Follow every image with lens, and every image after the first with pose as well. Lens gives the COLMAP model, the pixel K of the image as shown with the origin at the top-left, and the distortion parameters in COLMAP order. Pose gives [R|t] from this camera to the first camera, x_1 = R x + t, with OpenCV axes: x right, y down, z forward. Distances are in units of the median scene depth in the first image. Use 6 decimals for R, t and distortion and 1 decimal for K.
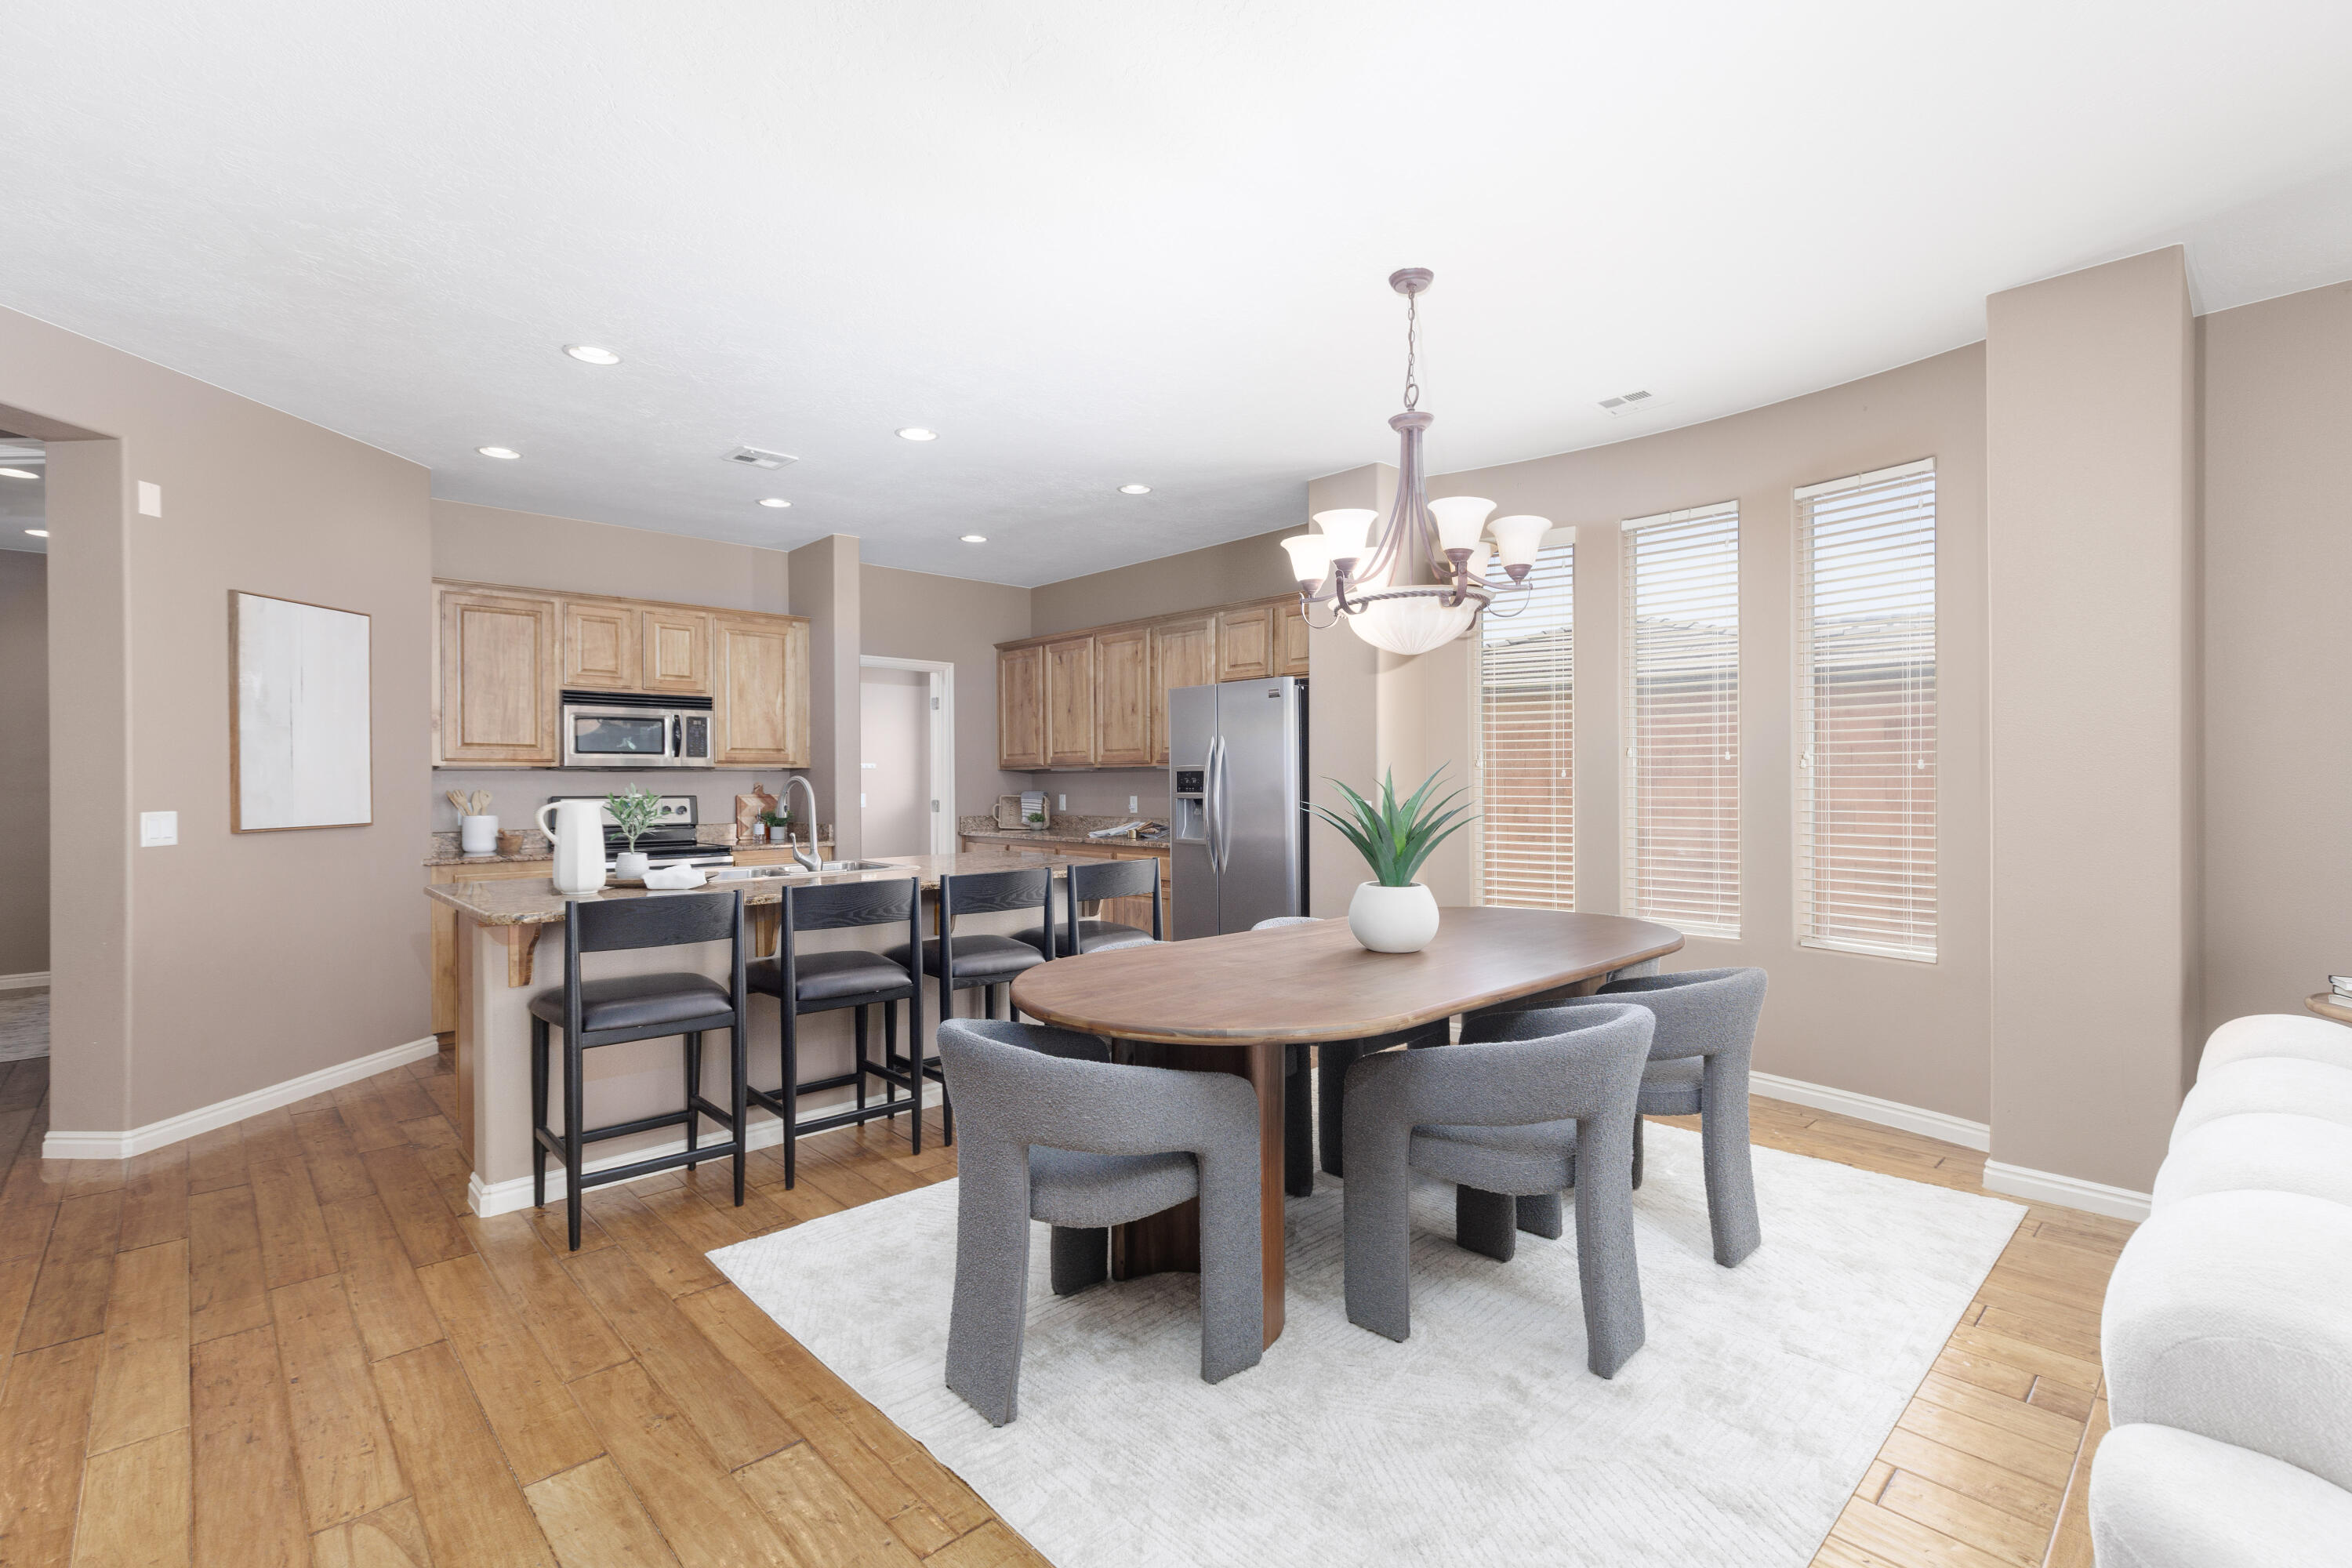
lens RADIAL K [[1057.3, 0, 1186.6], [0, 1057.3, 776.7], [0, 0, 1]] dist [-0.000325, 0.000097]
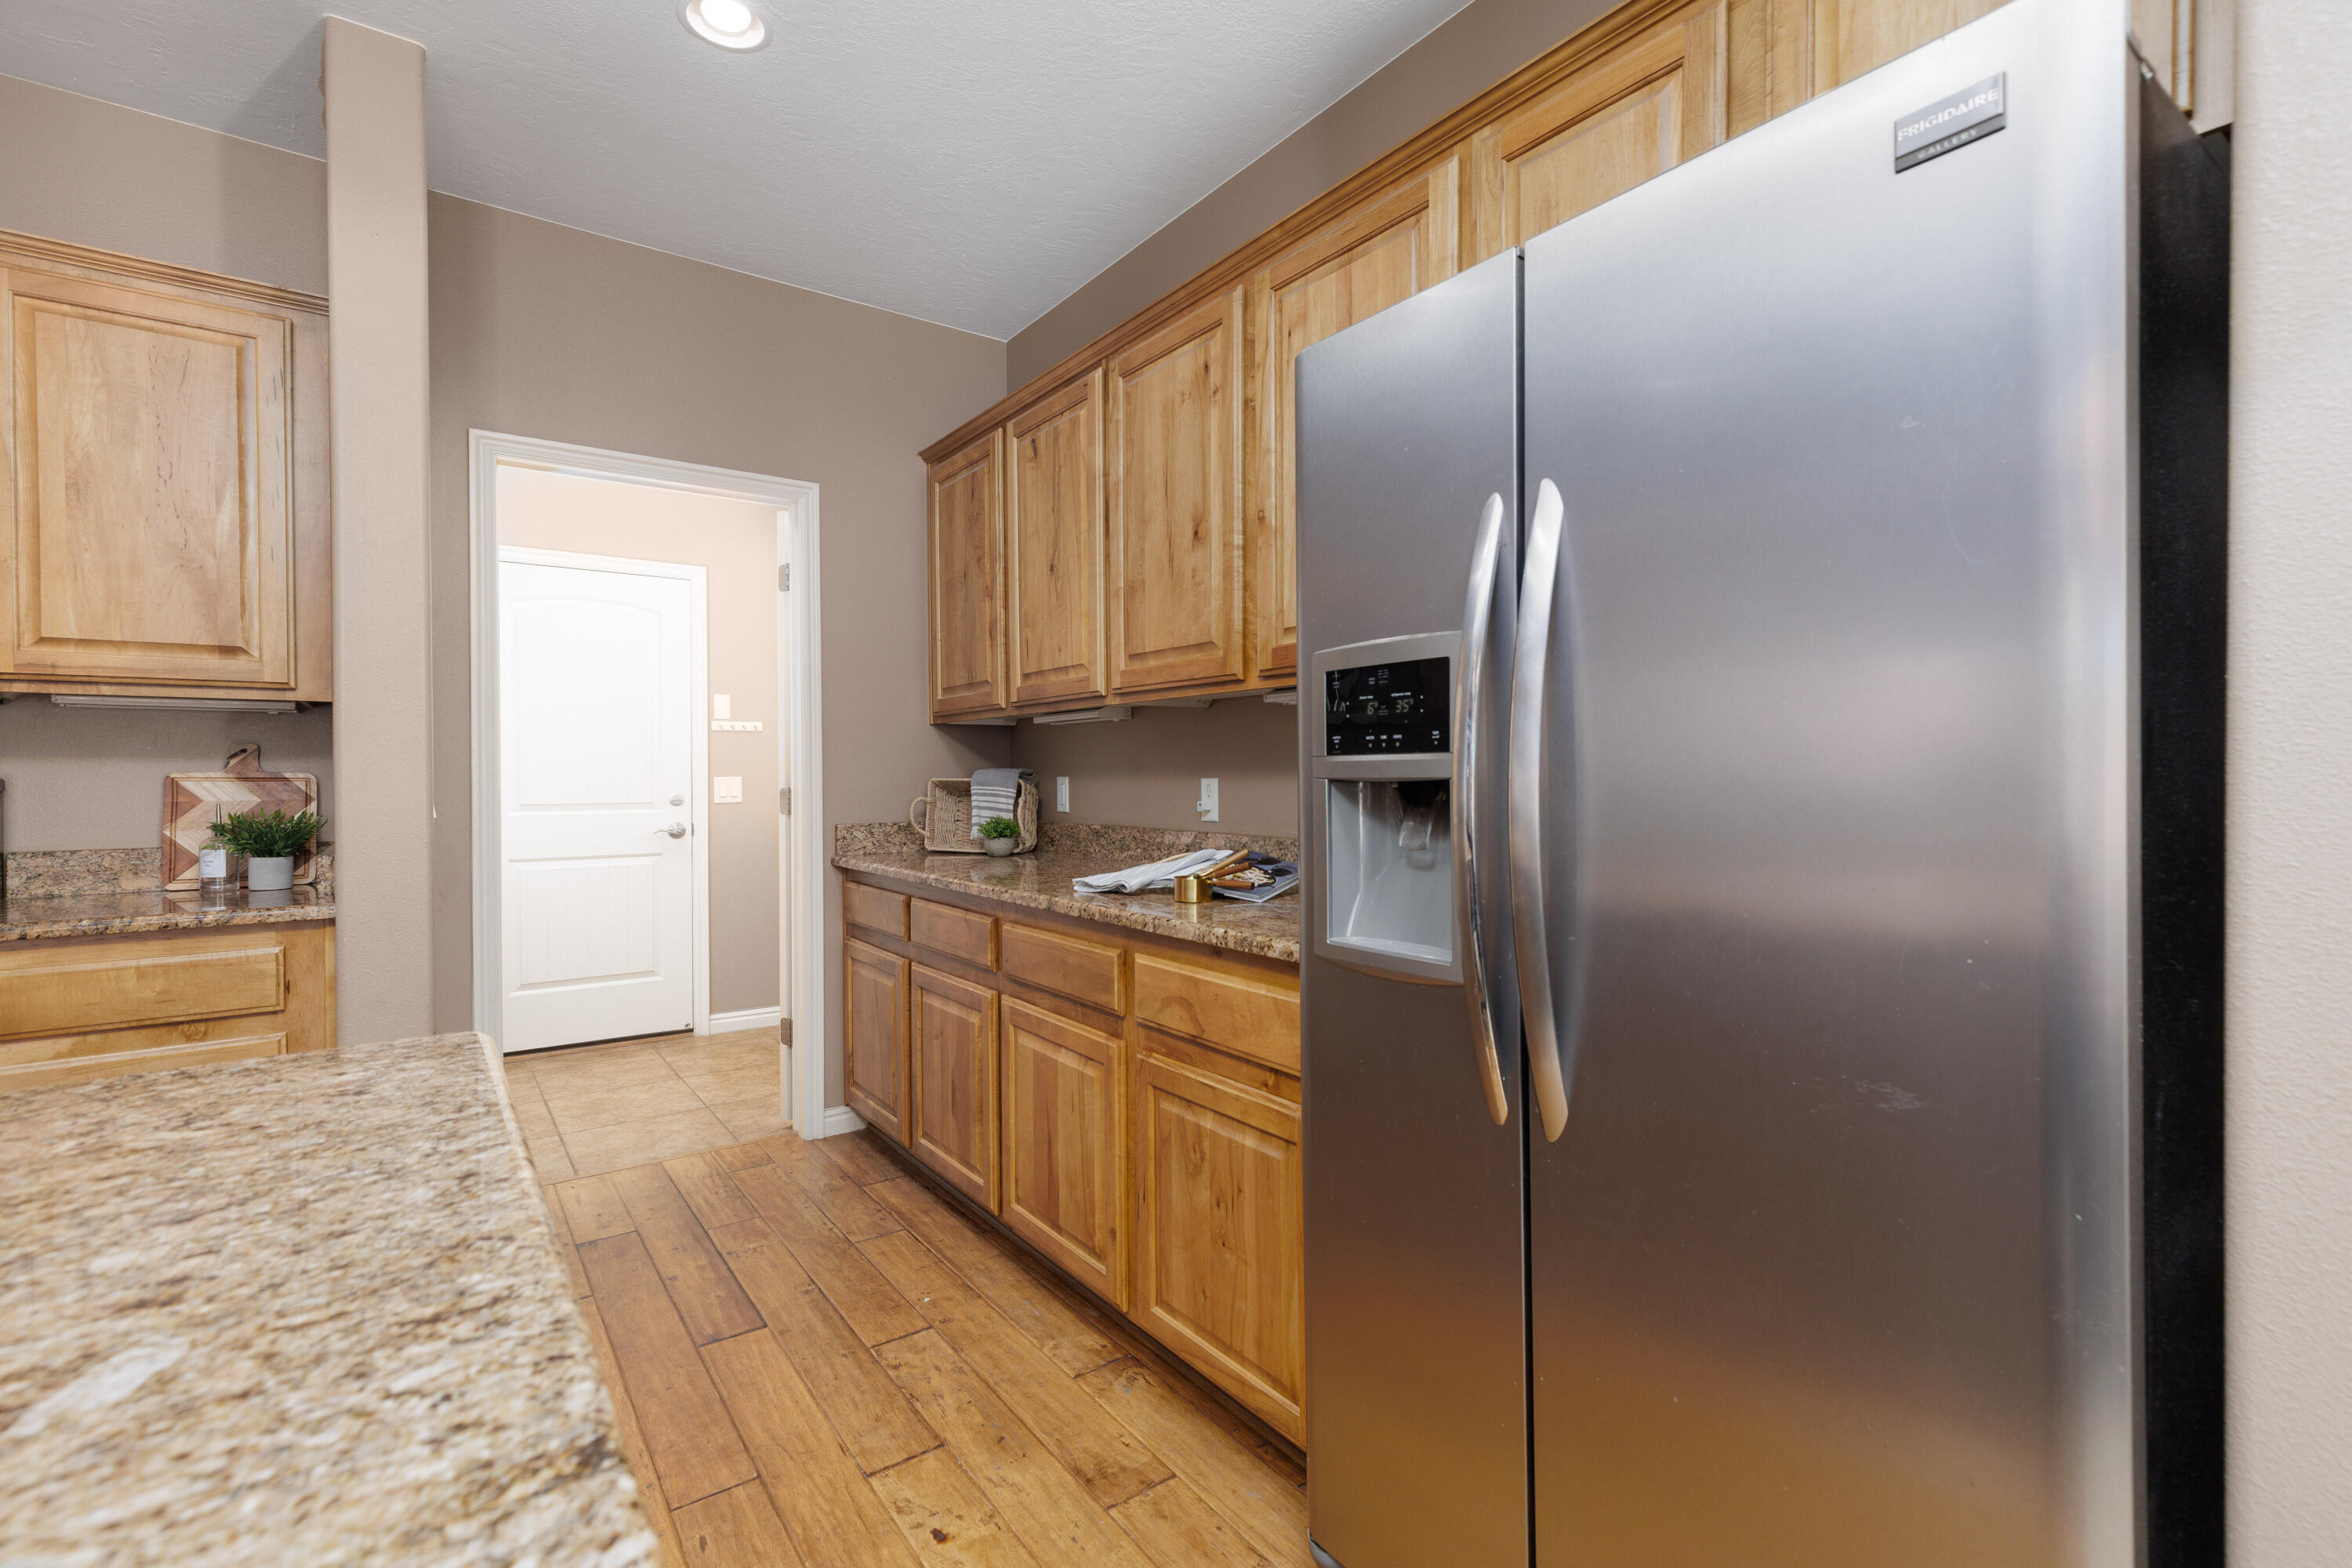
lens RADIAL K [[1057.3, 0, 1192.5], [0, 1057.3, 786.4], [0, 0, 1]] dist [-0.000325, 0.000097]
pose [[0.992815, 0.001841, -0.119649, -0.009222], [0.000051, 0.999875, 0.015811, 0.015160], [0.119663, -0.015703, 0.992690, 0.619061]]
